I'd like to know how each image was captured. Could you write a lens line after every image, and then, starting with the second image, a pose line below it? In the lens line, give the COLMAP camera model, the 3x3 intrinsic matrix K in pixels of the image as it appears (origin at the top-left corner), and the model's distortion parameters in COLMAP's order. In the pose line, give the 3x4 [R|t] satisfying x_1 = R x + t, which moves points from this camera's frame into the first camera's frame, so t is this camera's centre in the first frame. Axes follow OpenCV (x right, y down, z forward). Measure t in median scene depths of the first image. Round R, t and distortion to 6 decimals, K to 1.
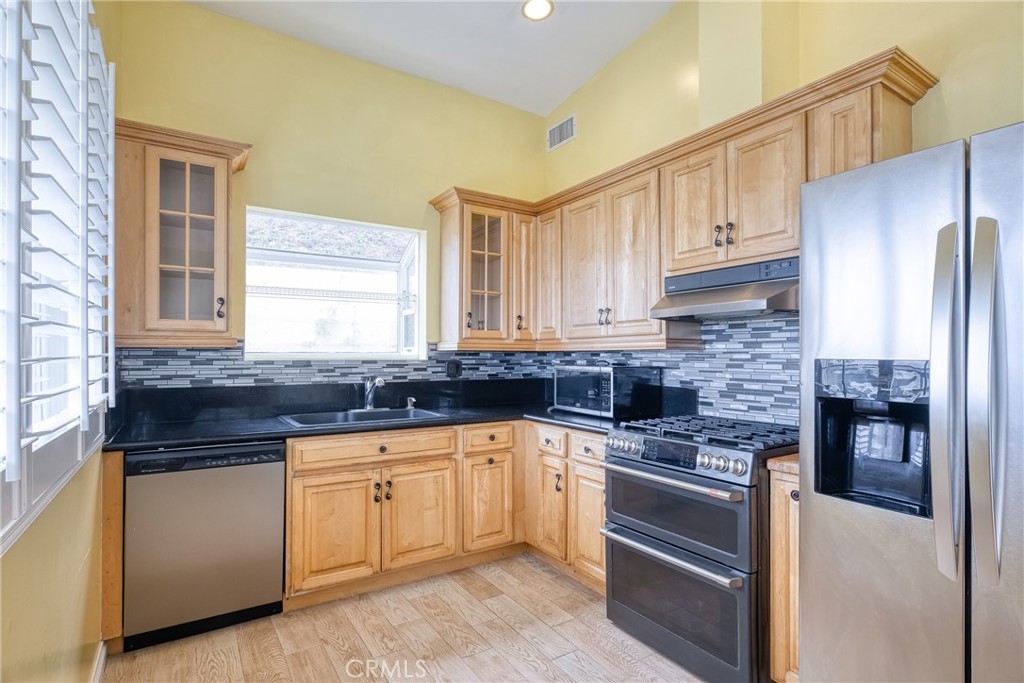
lens RADIAL K [[512.4, 0, 514.5], [0, 512.4, 352.8], [0, 0, 1]] dist [0.001002, 0.000257]
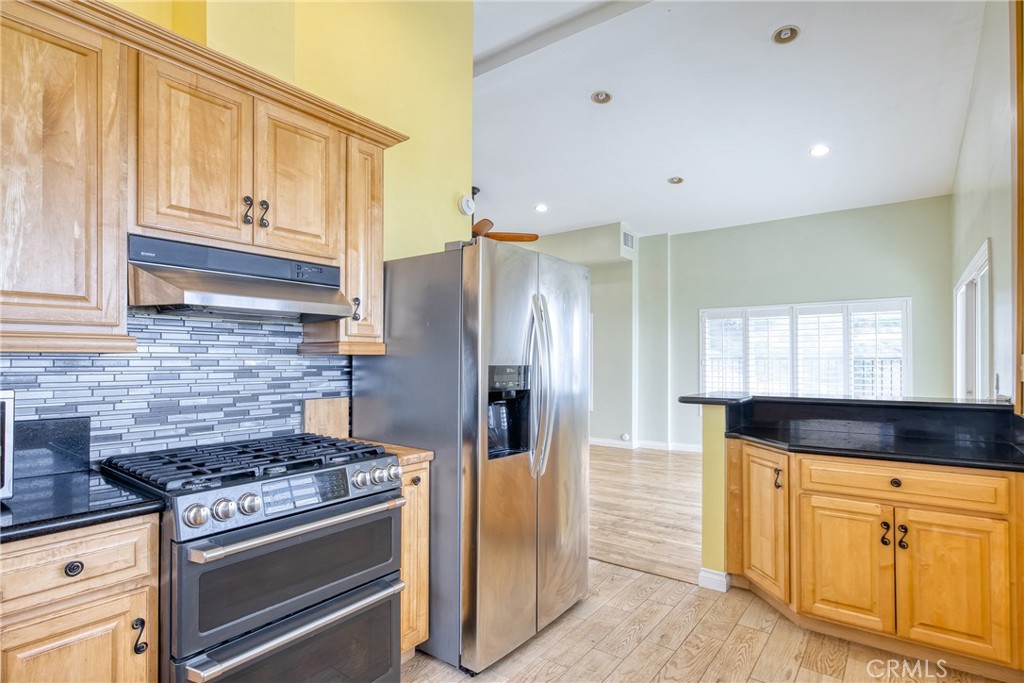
lens RADIAL K [[544.8, 0, 515.2], [0, 544.8, 355.6], [0, 0, 1]] dist [0.000046, 0.016131]
pose [[-0.348611, 0.001957, 0.937265, -0.505265], [-0.009409, 0.999940, -0.005587, -0.004936], [-0.937220, -0.010767, -0.348572, 0.868948]]
